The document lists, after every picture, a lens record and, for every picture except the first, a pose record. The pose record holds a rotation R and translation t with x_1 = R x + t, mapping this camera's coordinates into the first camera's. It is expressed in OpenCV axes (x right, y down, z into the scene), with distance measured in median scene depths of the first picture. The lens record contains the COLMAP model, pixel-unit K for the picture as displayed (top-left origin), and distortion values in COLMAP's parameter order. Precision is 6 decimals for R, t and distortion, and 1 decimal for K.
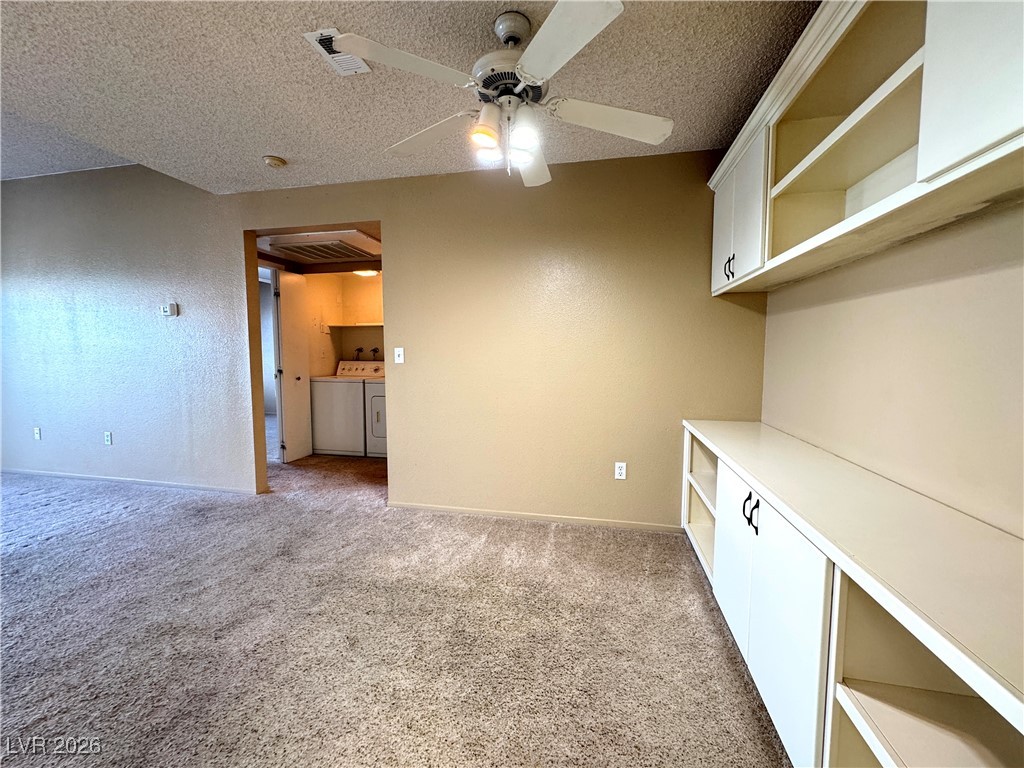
lens RADIAL K [[408.4, 0, 514.3], [0, 408.4, 382.1], [0, 0, 1]] dist [0.001700, 0.000006]
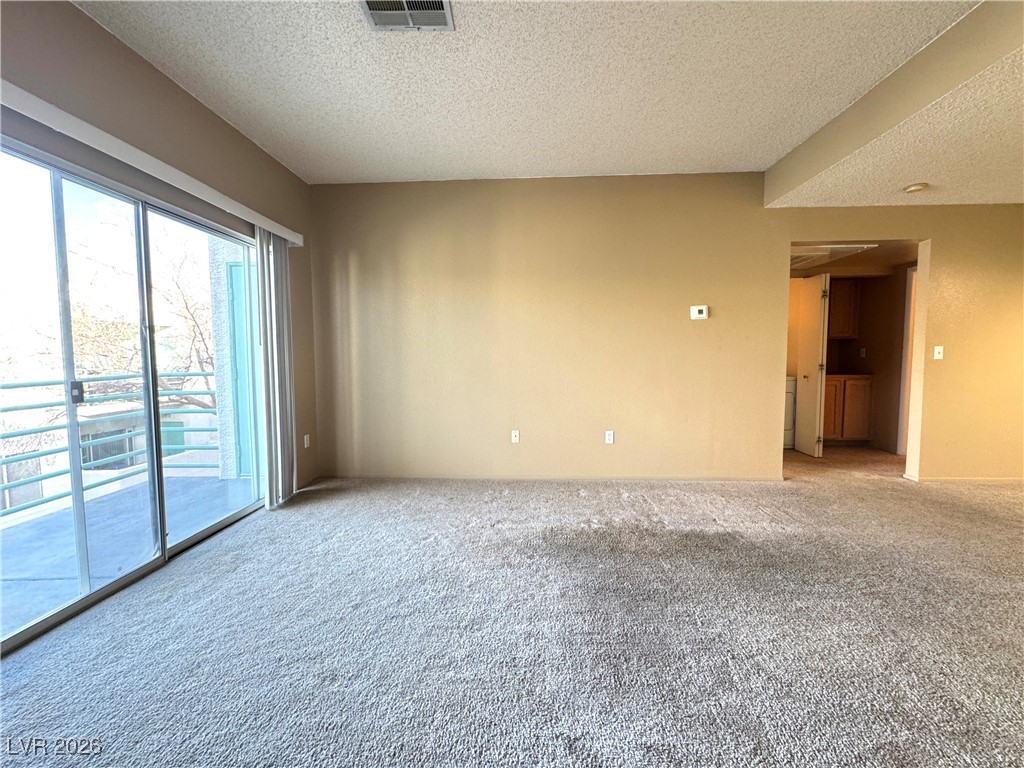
lens RADIAL K [[408.4, 0, 515.6], [0, 408.4, 379.5], [0, 0, 1]] dist [0.001700, 0.000006]
pose [[0.985842, -0.018729, 0.166626, -1.595750], [0.021502, 0.999658, -0.014852, 0.003637], [-0.166291, 0.018224, 0.985908, 0.030820]]
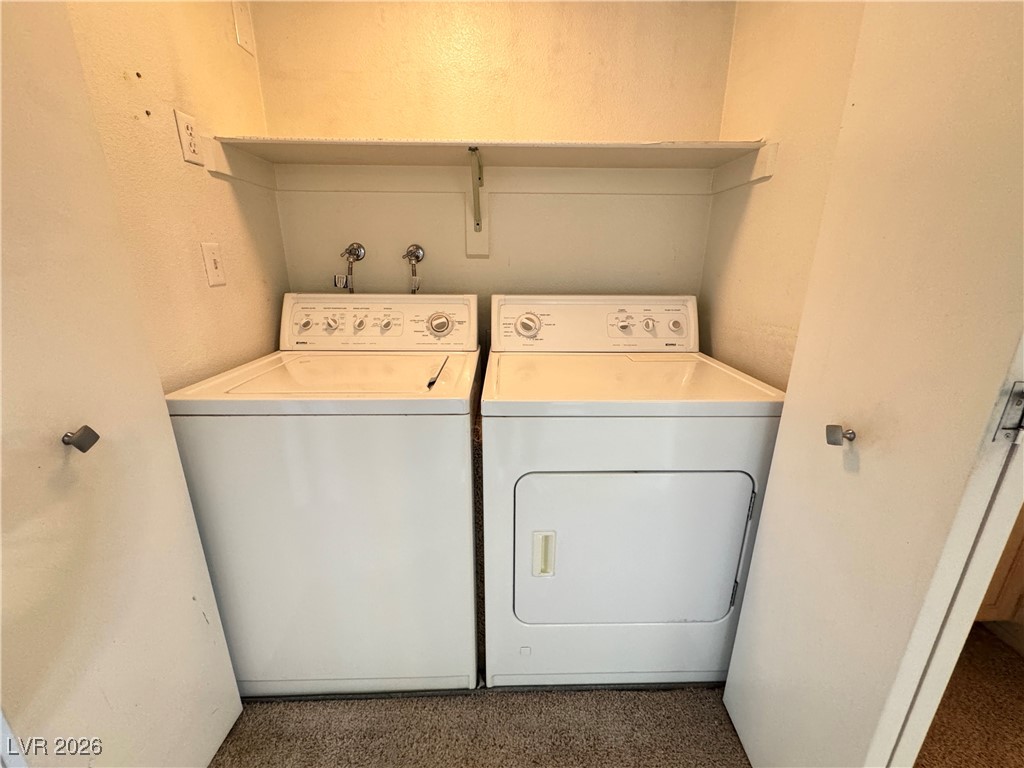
lens RADIAL K [[408.4, 0, 513.3], [0, 408.4, 383.7], [0, 0, 1]] dist [0.001700, 0.000006]
pose [[0.973698, -0.061094, 0.219501, -0.554616], [0.015097, 0.978562, 0.205397, -0.076225], [-0.227344, -0.196680, 0.953746, 1.127916]]
